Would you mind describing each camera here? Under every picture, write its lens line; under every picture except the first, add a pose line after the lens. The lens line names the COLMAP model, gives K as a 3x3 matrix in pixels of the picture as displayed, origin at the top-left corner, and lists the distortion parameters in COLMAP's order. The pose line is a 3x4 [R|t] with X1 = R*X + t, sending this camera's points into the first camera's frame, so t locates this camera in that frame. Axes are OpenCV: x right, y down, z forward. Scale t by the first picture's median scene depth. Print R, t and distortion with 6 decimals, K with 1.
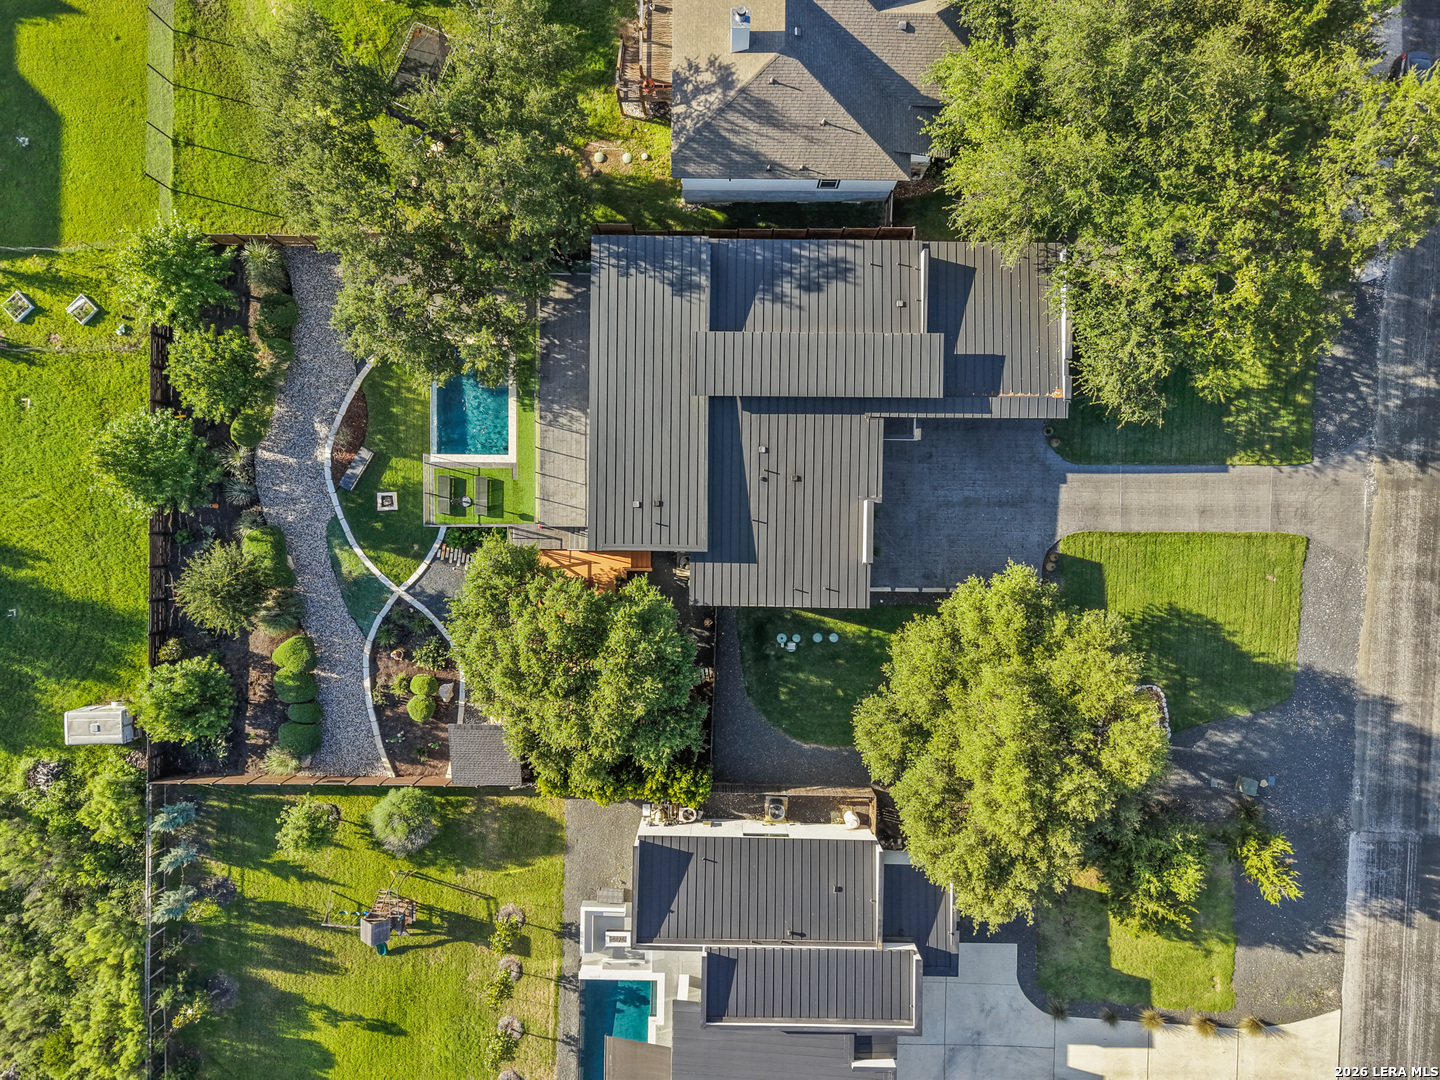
lens RADIAL K [[969.3, 0, 720.0], [0, 969.3, 540.0], [0, 0, 1]] dist [0.000182, -0.001868]
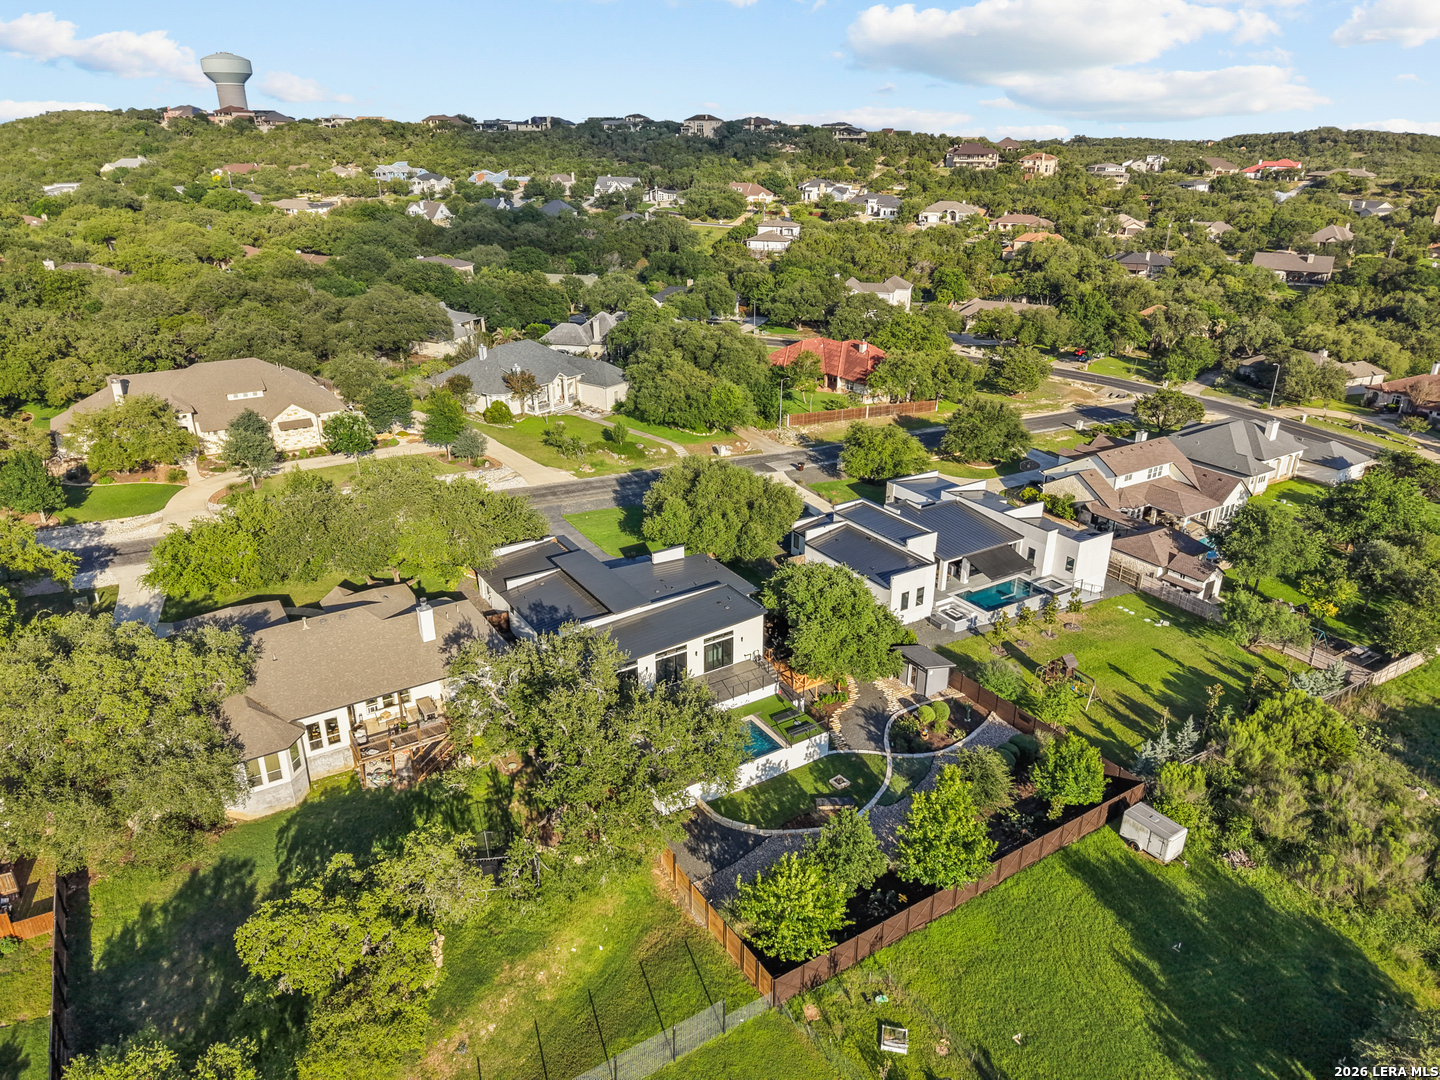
lens RADIAL K [[969.3, 0, 720.0], [0, 969.3, 540.0], [0, 0, 1]] dist [0.000182, -0.001868]
pose [[-0.553544, -0.323516, 0.767415, -1.087837], [0.832820, -0.214451, 0.510316, -0.713992], [-0.000522, 0.921601, 0.388139, 0.252522]]
